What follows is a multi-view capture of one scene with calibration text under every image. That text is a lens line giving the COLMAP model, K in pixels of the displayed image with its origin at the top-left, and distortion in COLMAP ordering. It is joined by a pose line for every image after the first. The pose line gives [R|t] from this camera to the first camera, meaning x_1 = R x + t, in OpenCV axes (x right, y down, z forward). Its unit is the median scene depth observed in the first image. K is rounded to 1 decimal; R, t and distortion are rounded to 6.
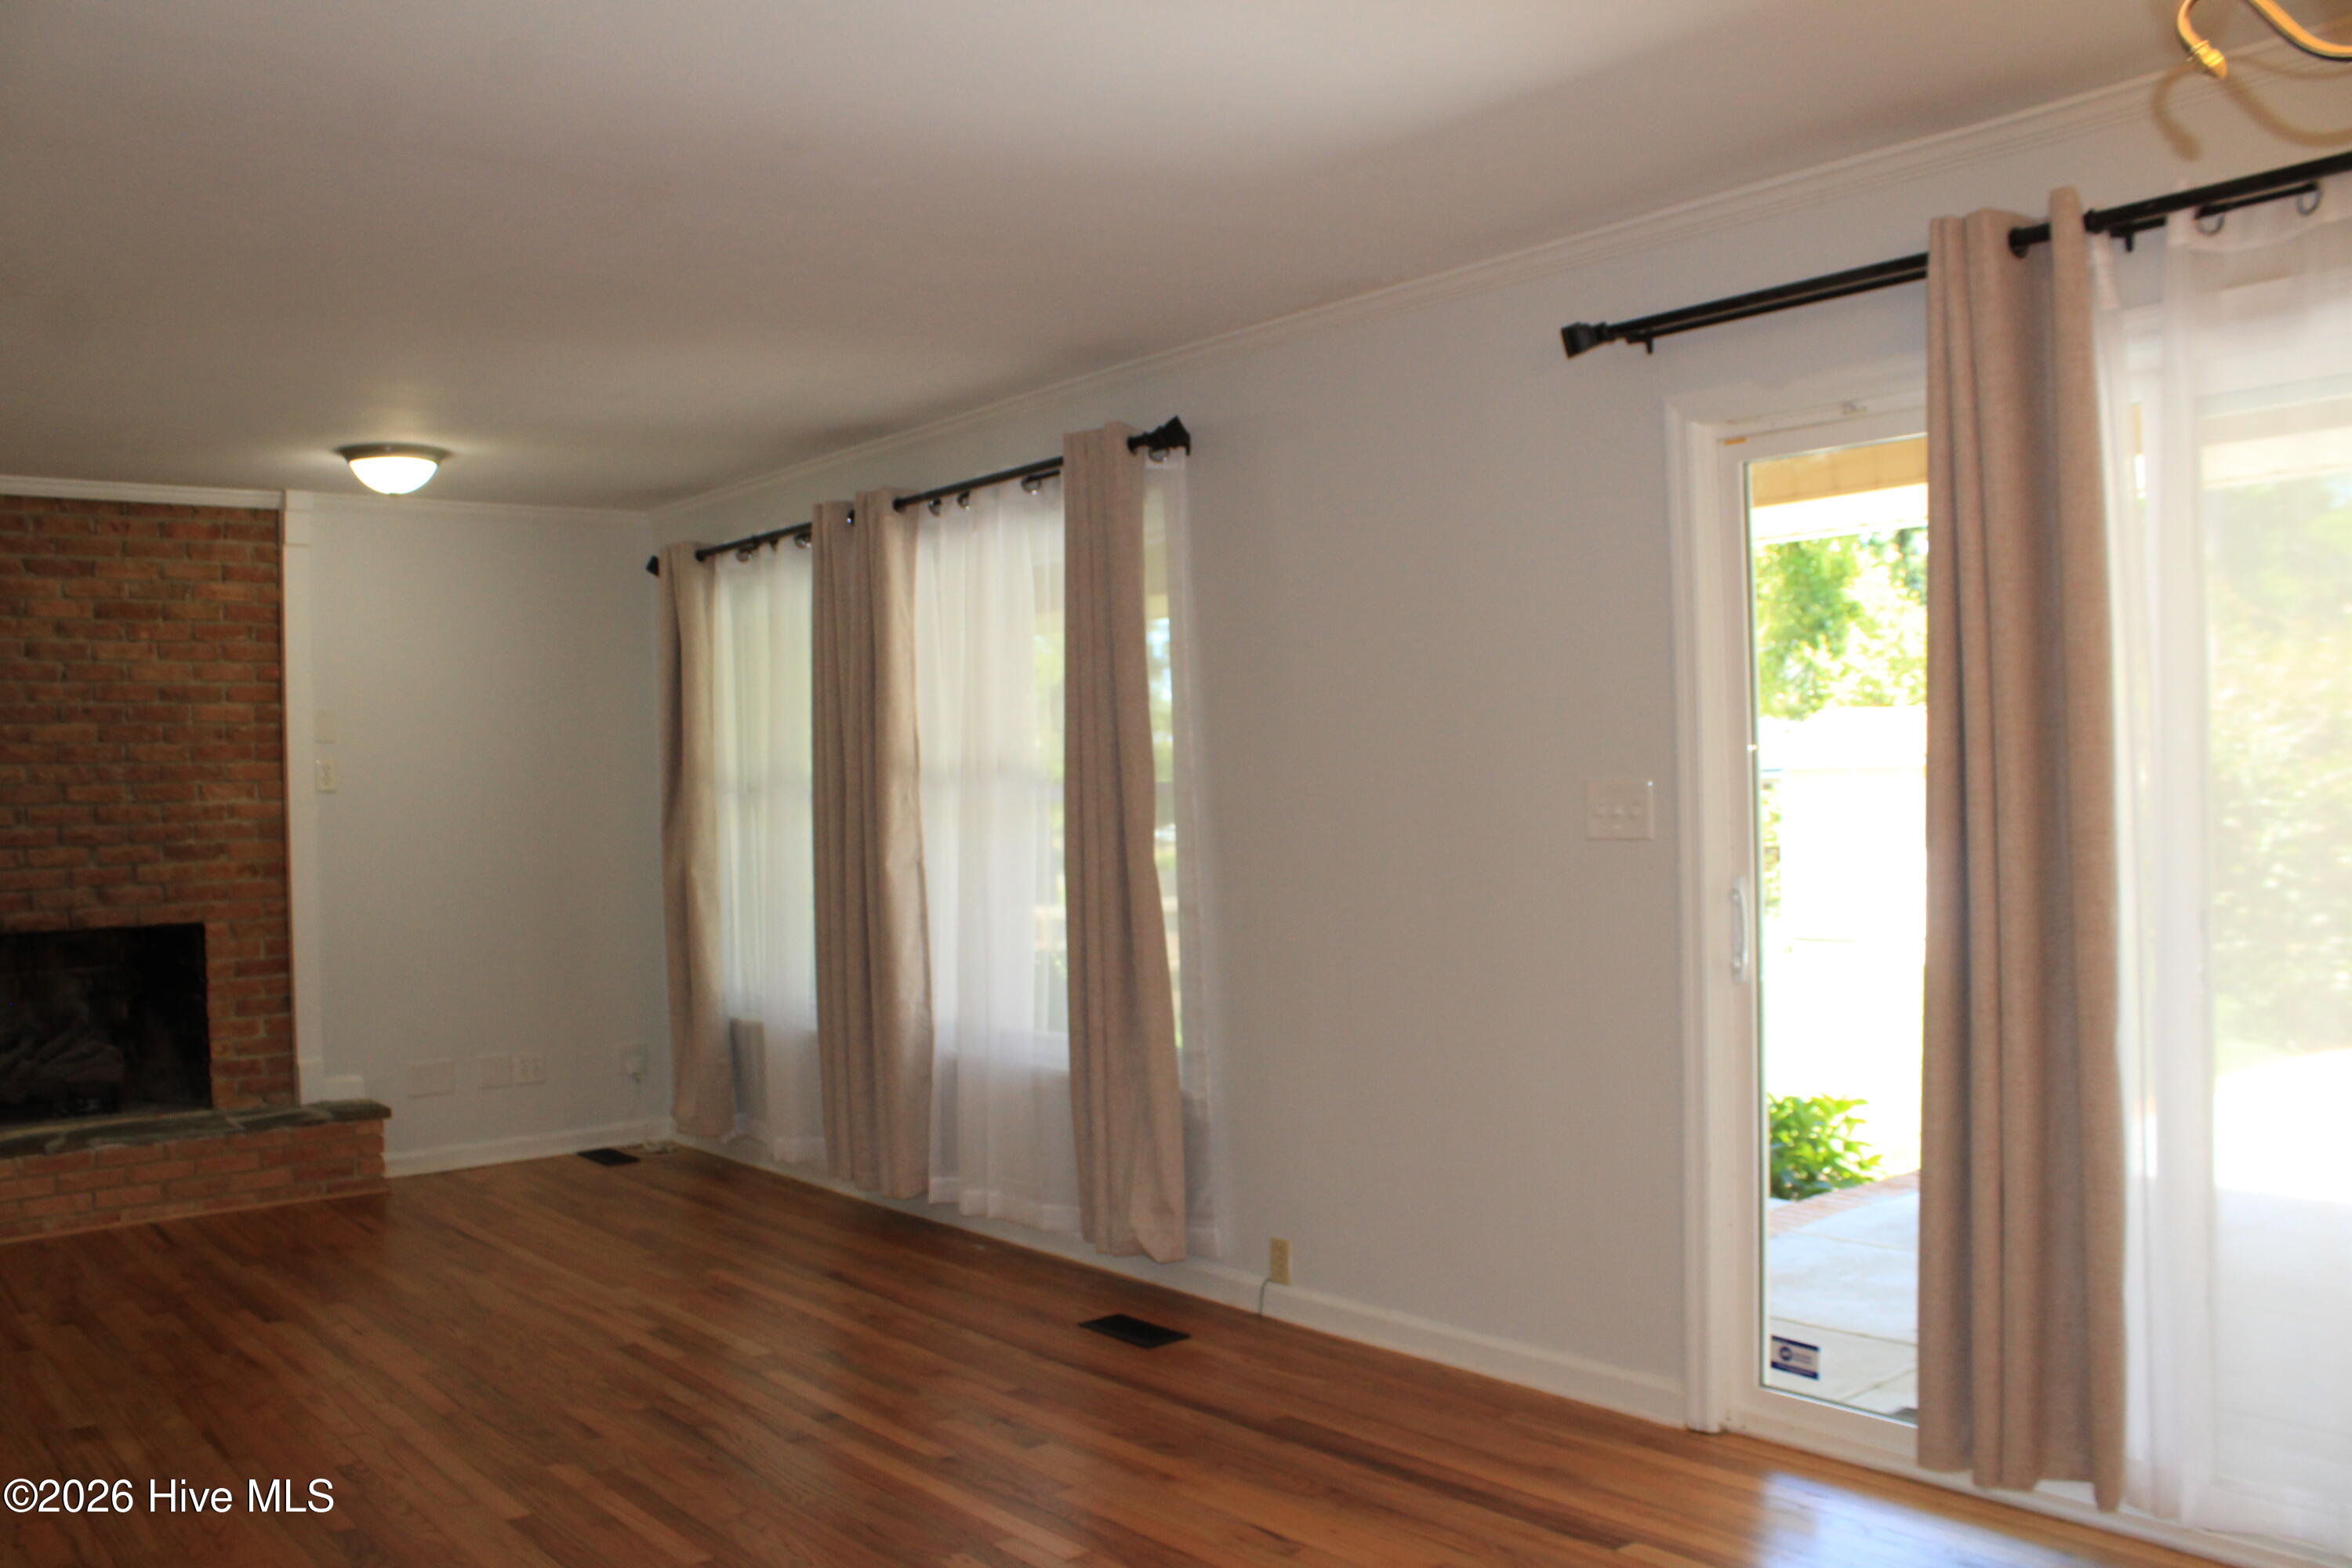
lens RADIAL K [[1898.4, 0, 1176.0], [0, 1898.4, 784.0], [0, 0, 1]] dist [-0.003021, -0.317539]
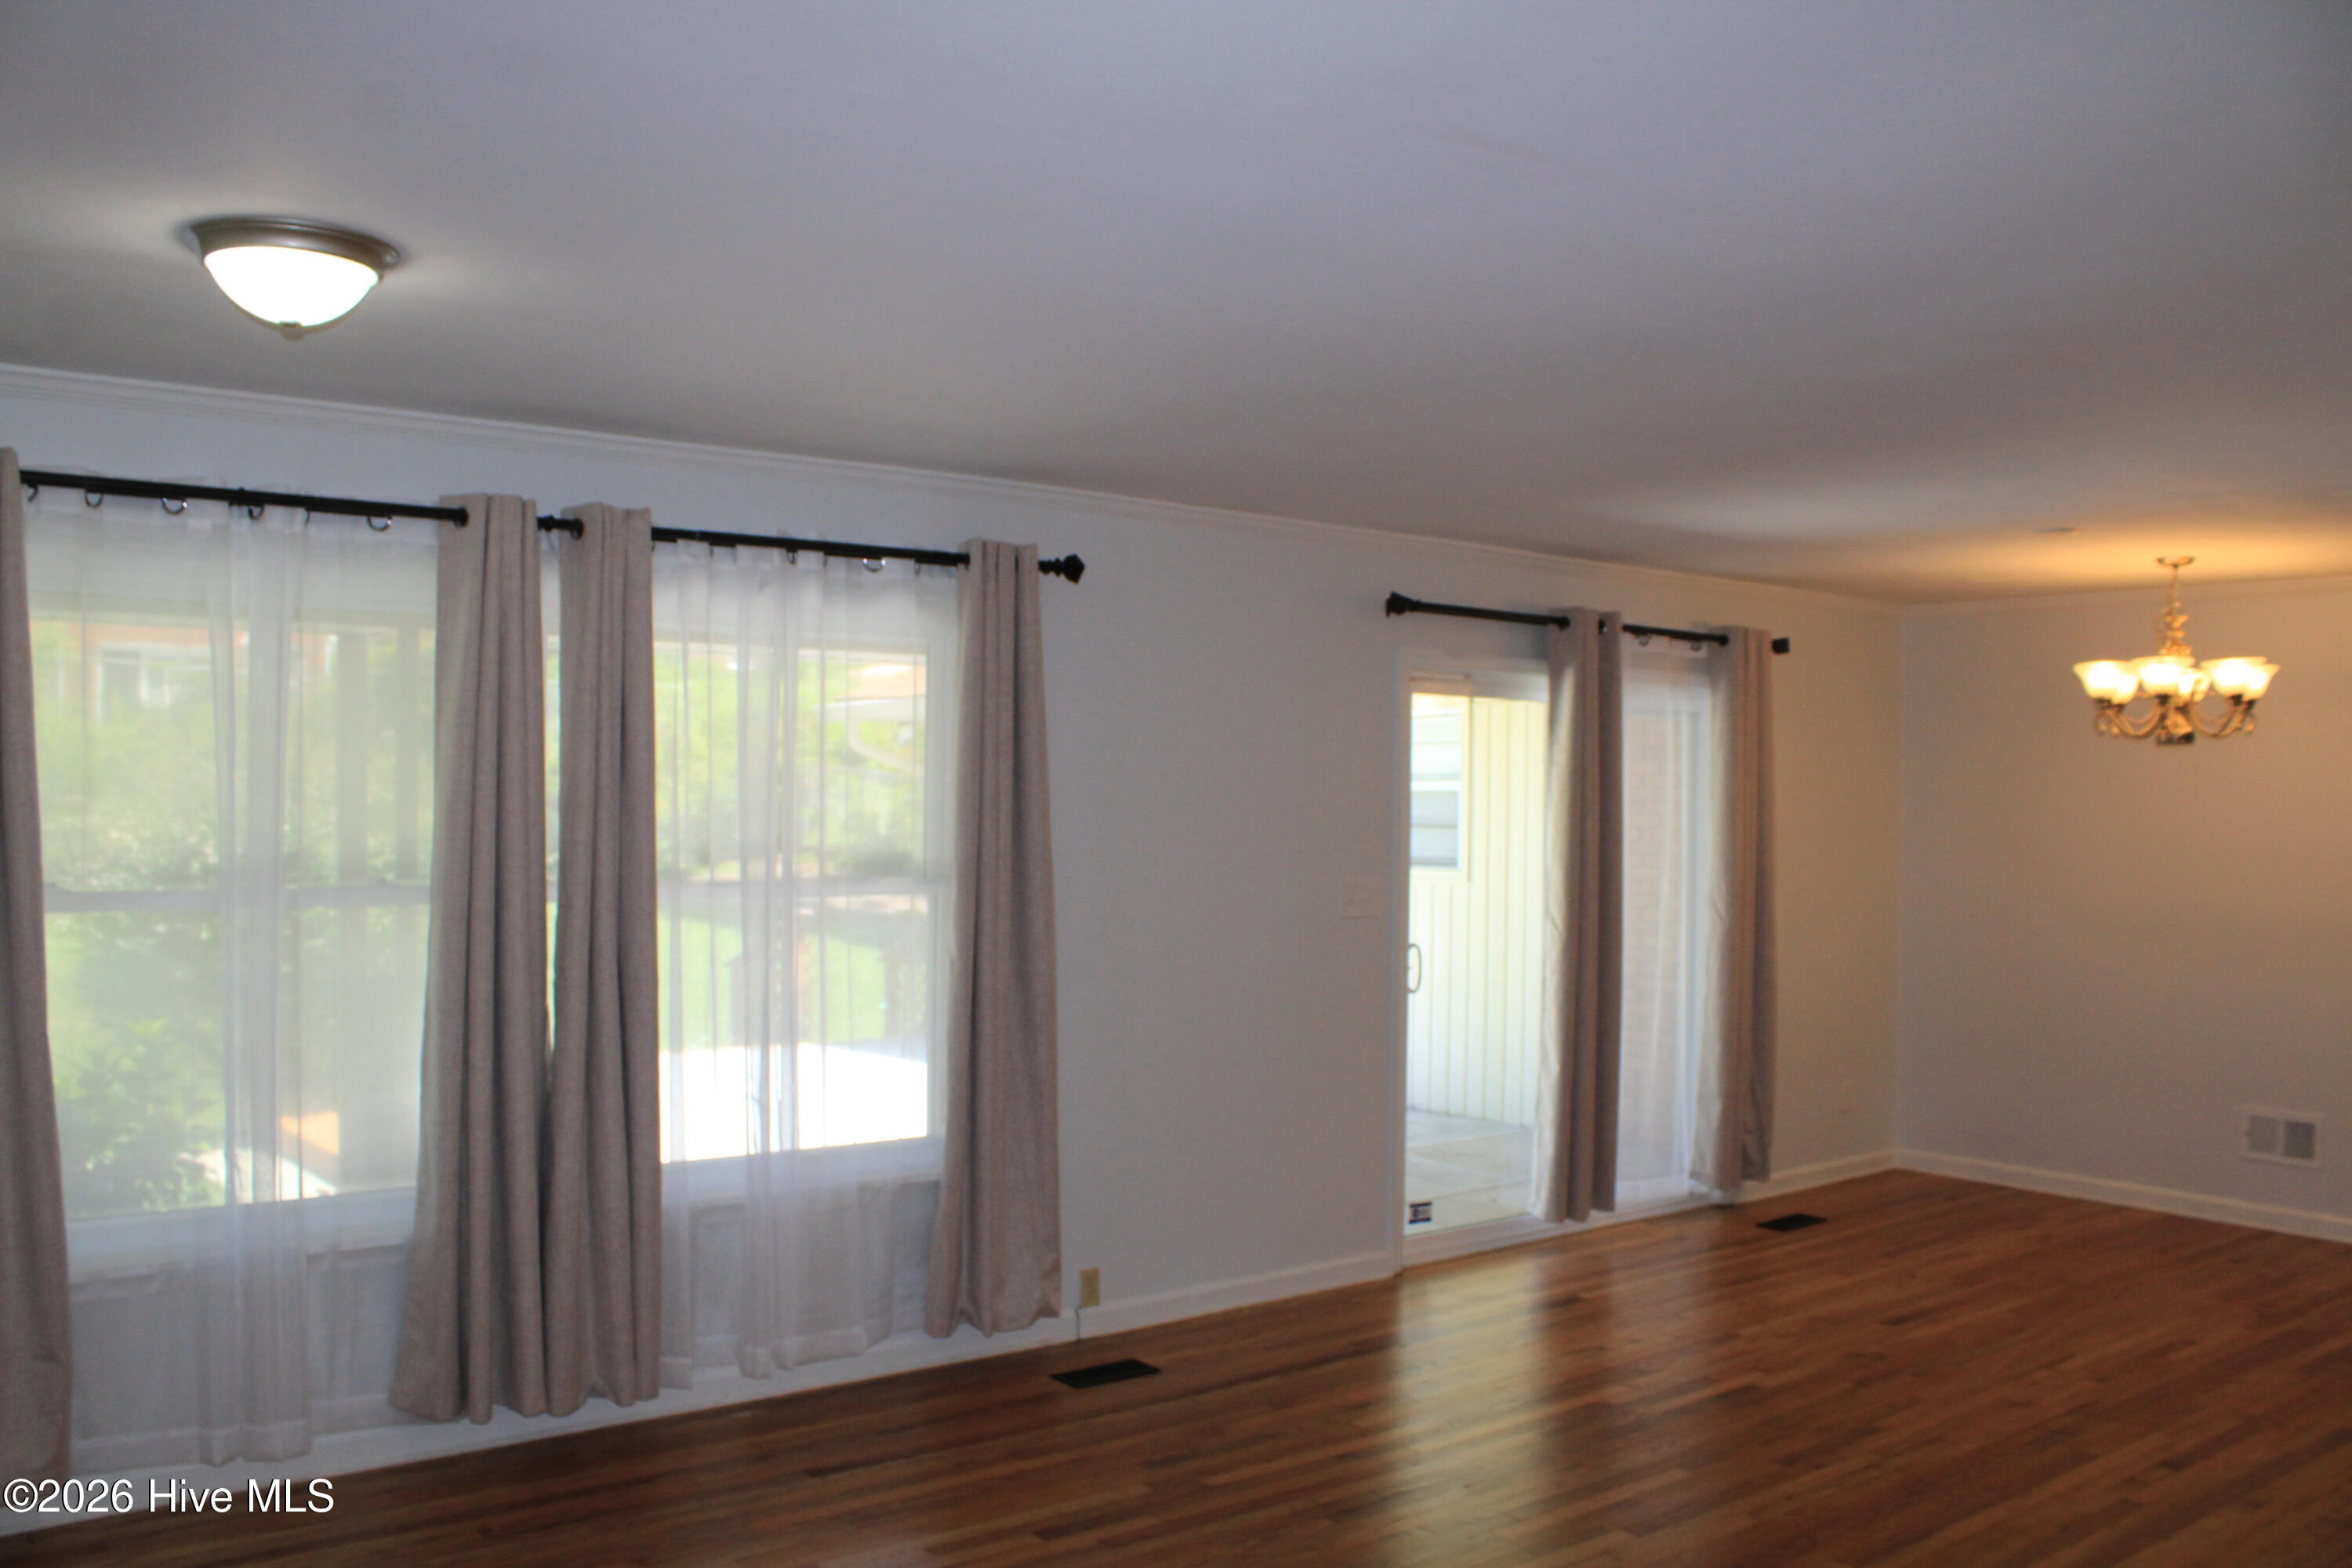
lens RADIAL K [[1924.1, 0, 1207.1], [0, 1924.1, 784.3], [0, 0, 1]] dist [-0.180320, 0.145032]
pose [[0.031402, 0.025676, 0.999177, -1.176415], [-0.021133, 0.999464, -0.025019, -0.034138], [-0.999283, -0.020330, 0.031928, 0.934296]]
